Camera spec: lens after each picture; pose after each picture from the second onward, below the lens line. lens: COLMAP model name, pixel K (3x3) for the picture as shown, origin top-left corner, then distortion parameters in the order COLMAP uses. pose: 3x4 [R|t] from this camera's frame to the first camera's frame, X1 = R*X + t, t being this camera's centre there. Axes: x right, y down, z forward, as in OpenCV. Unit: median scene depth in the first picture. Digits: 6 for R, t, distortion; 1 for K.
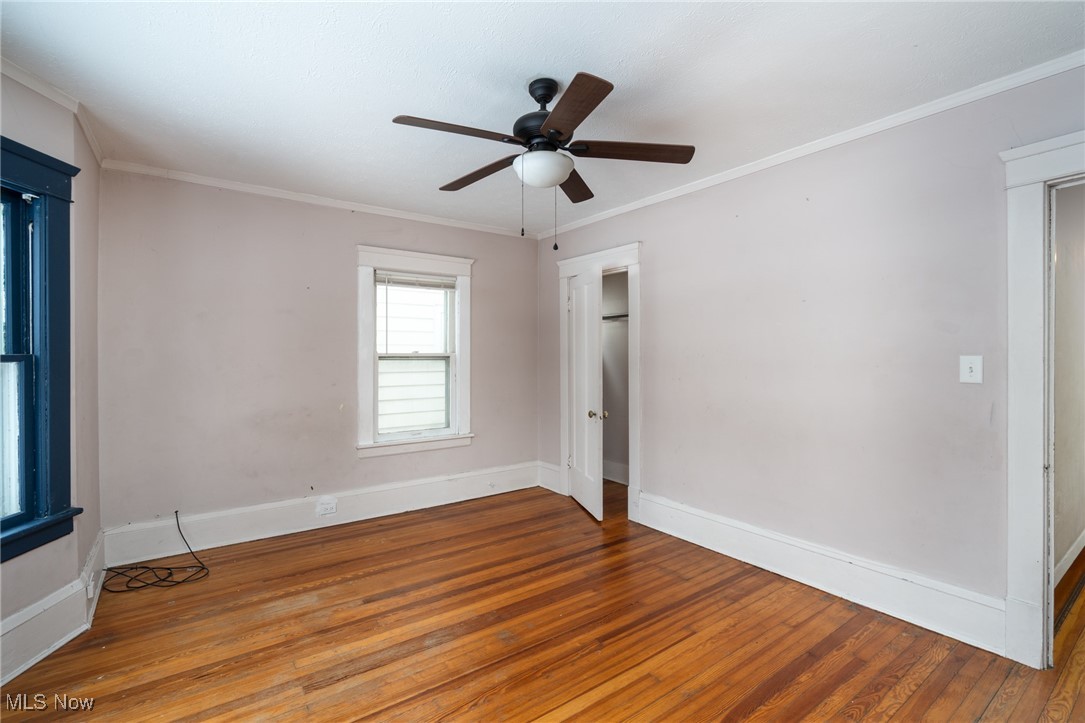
lens RADIAL K [[494.4, 0, 543.7], [0, 494.4, 357.5], [0, 0, 1]] dist [-0.002343, 0.000034]
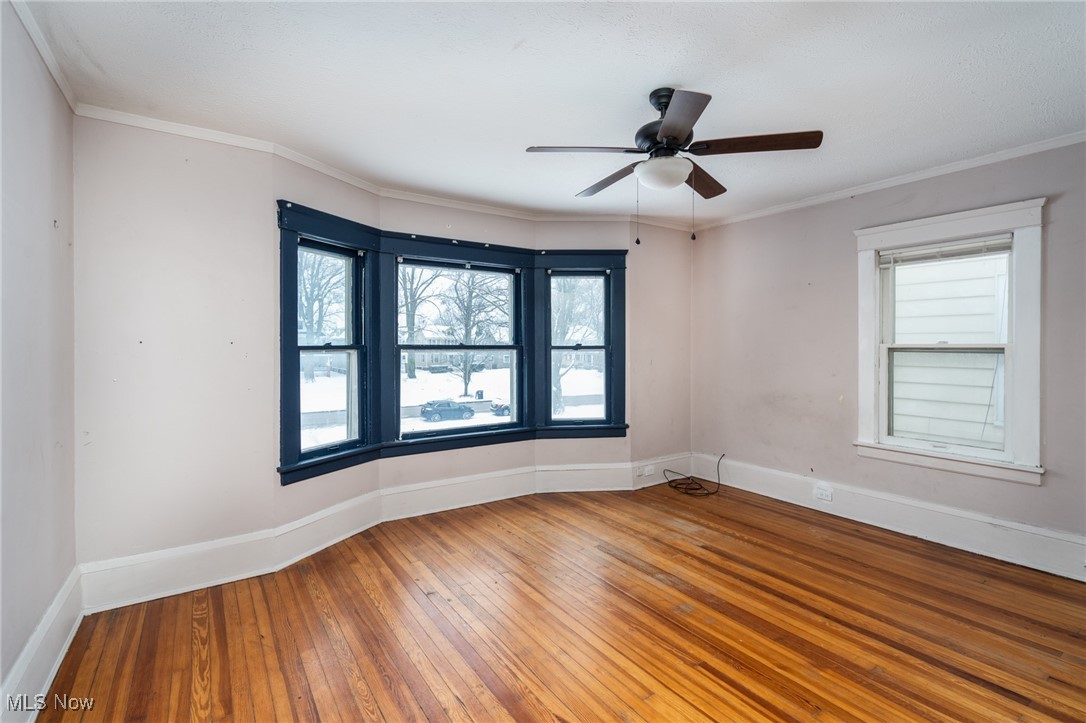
lens RADIAL K [[496.3, 0, 544.5], [0, 496.3, 344.0], [0, 0, 1]] dist [-0.002606, -0.000047]
pose [[-0.030675, -0.002747, -0.999526, 0.951413], [-0.005562, 0.999981, -0.002578, -0.005425], [0.999514, 0.005480, -0.030690, 0.684755]]
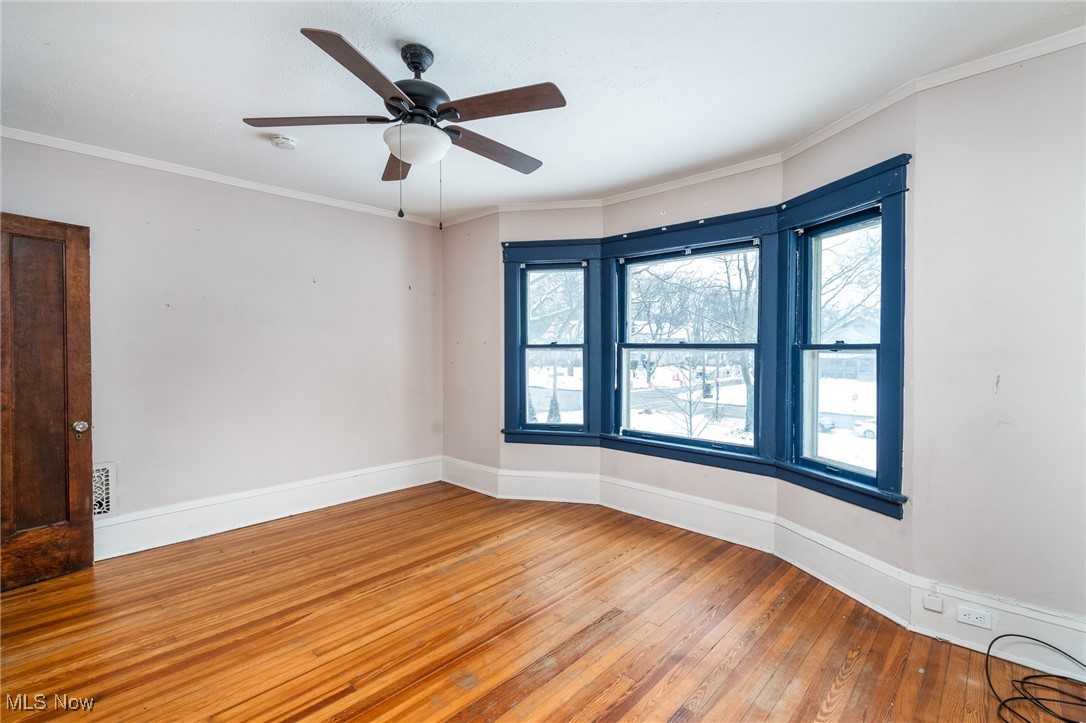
lens RADIAL K [[494.9, 0, 544.2], [0, 494.9, 357.5], [0, 0, 1]] dist [-0.002343, 0.000034]
pose [[-0.983841, 0.006692, -0.178922, -0.056531], [0.001380, 0.999555, 0.029801, -0.008079], [0.179041, 0.029072, -0.983412, 1.726619]]
